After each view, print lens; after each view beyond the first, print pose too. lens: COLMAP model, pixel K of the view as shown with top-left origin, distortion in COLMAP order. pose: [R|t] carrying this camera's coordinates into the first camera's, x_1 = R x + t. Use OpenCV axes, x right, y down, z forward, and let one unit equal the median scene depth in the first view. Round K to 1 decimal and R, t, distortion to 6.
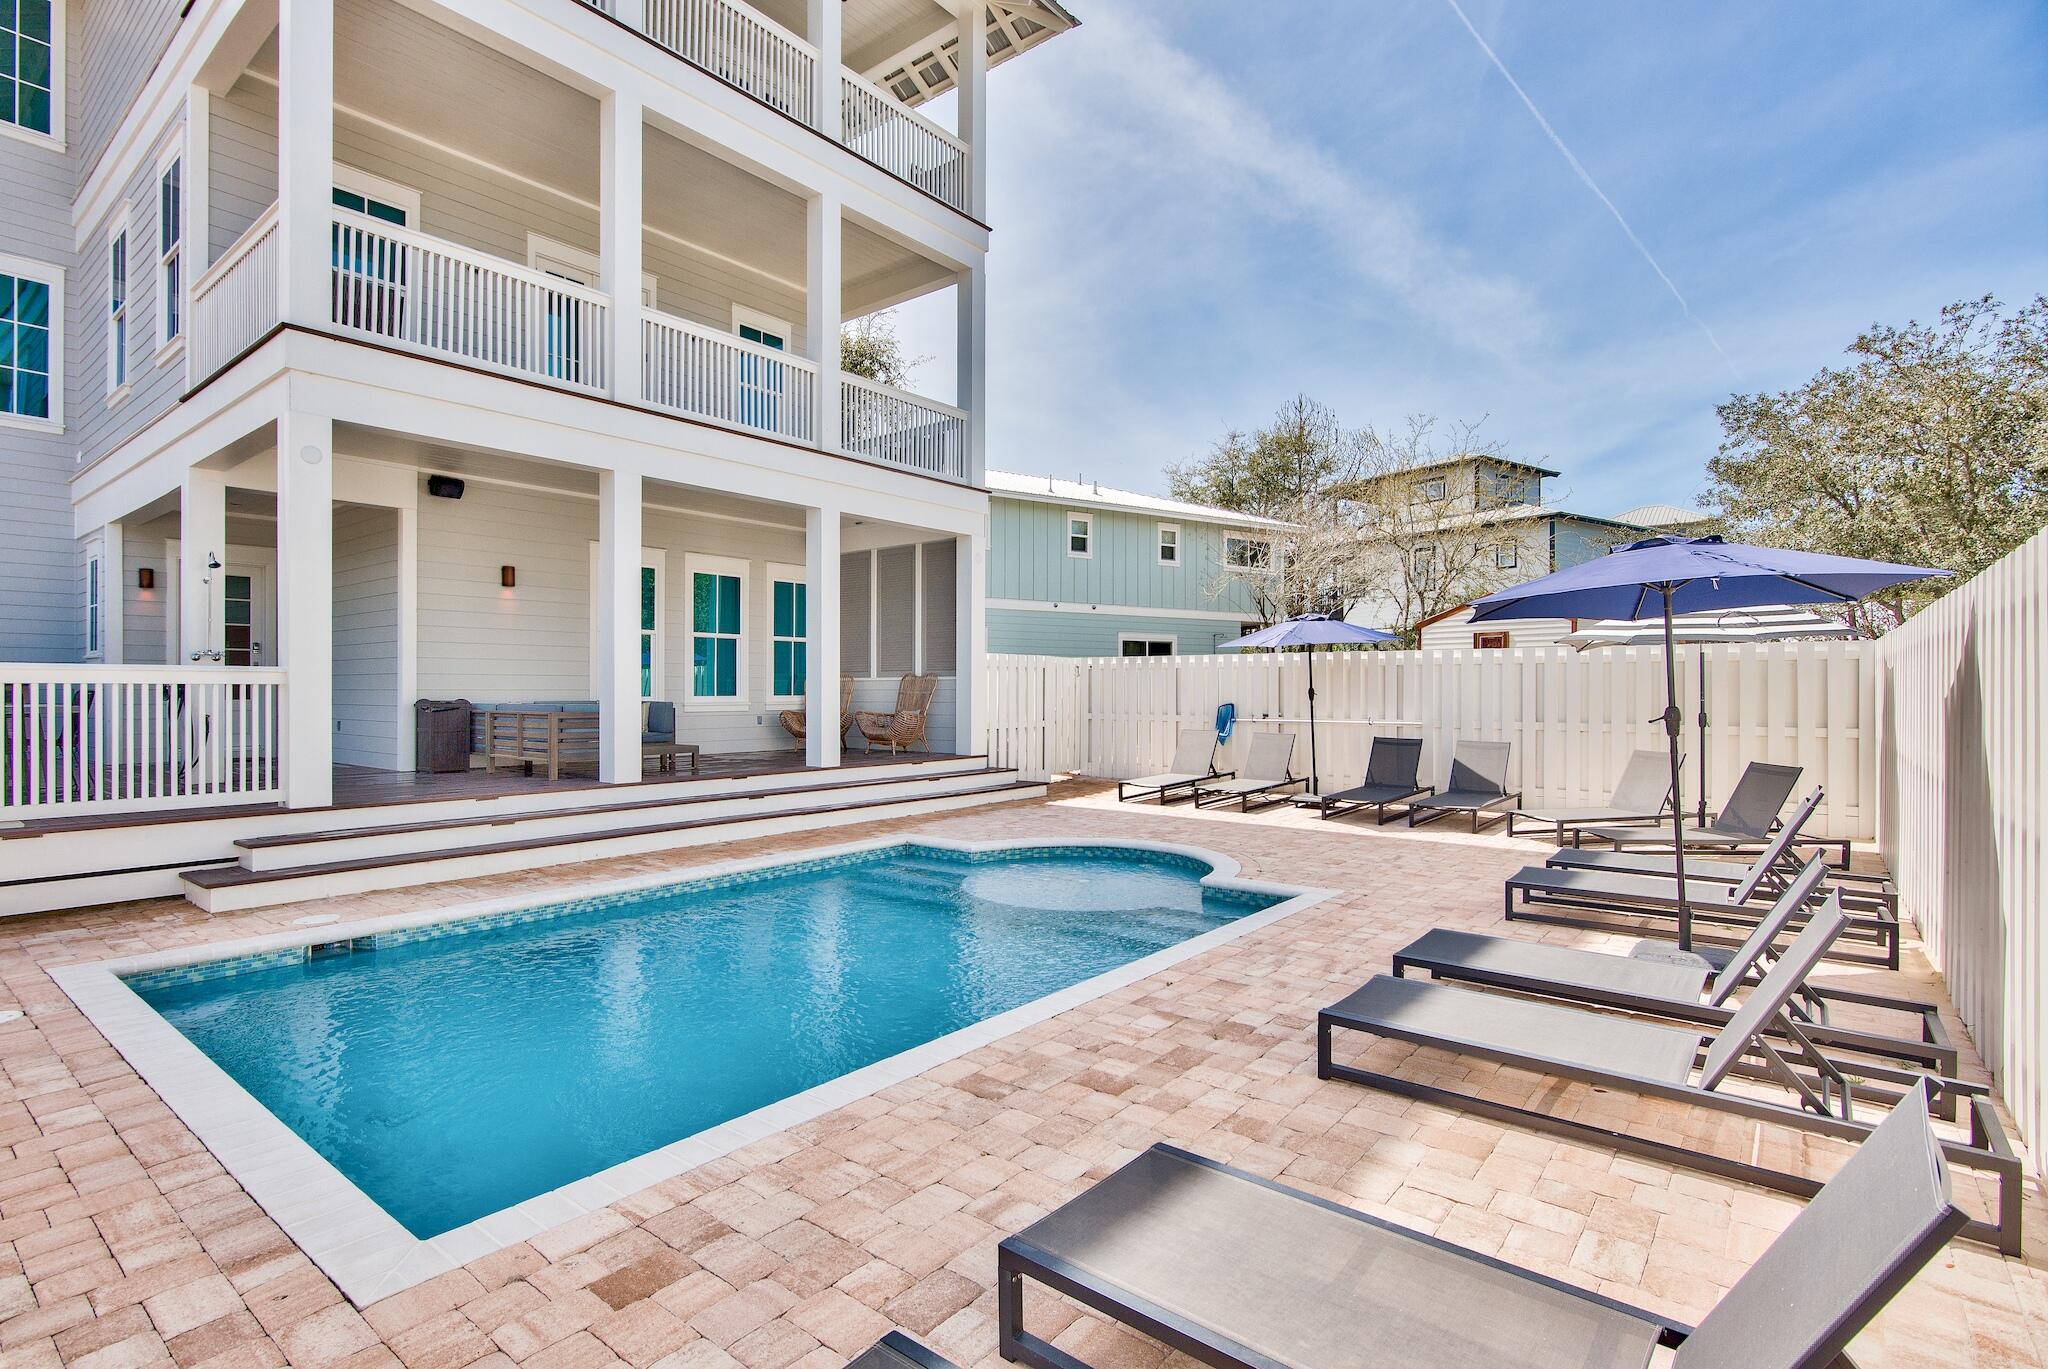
lens RADIAL K [[1002.3, 0, 1024.0], [0, 1002.3, 684.5], [0, 0, 1]] dist [0.001105, -0.000135]
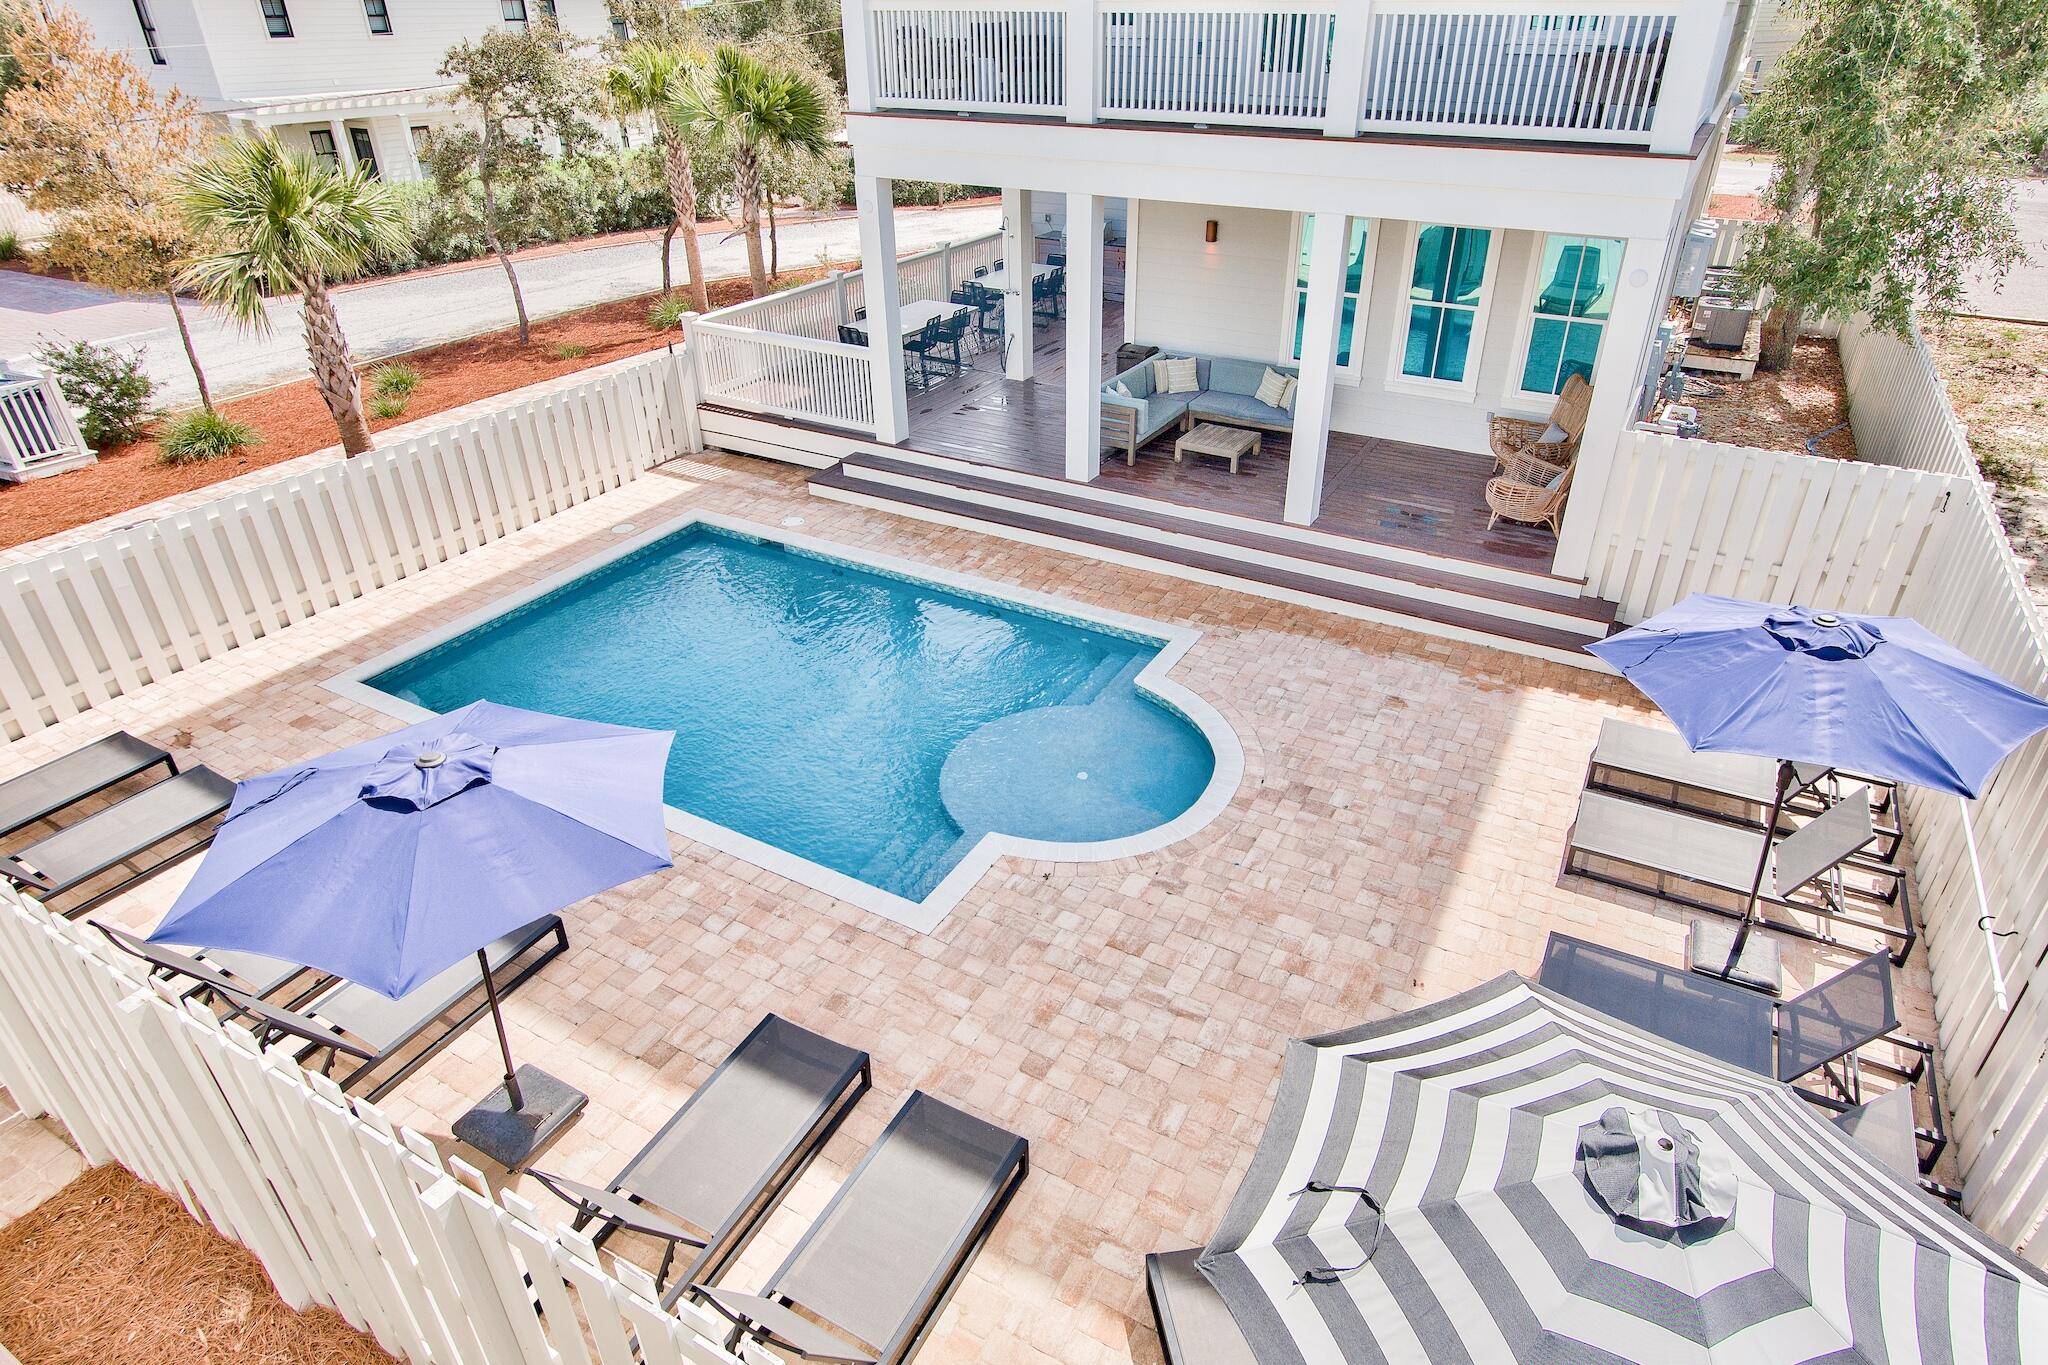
lens RADIAL K [[1140.5, 0, 1024.0], [0, 1140.5, 682.5], [0, 0, 1]] dist [-0.000395, -0.000020]
pose [[0.177463, 0.503114, -0.845803, 0.587779], [0.004927, 0.858980, 0.511986, -0.269079], [0.984115, -0.095026, 0.149958, 0.510553]]
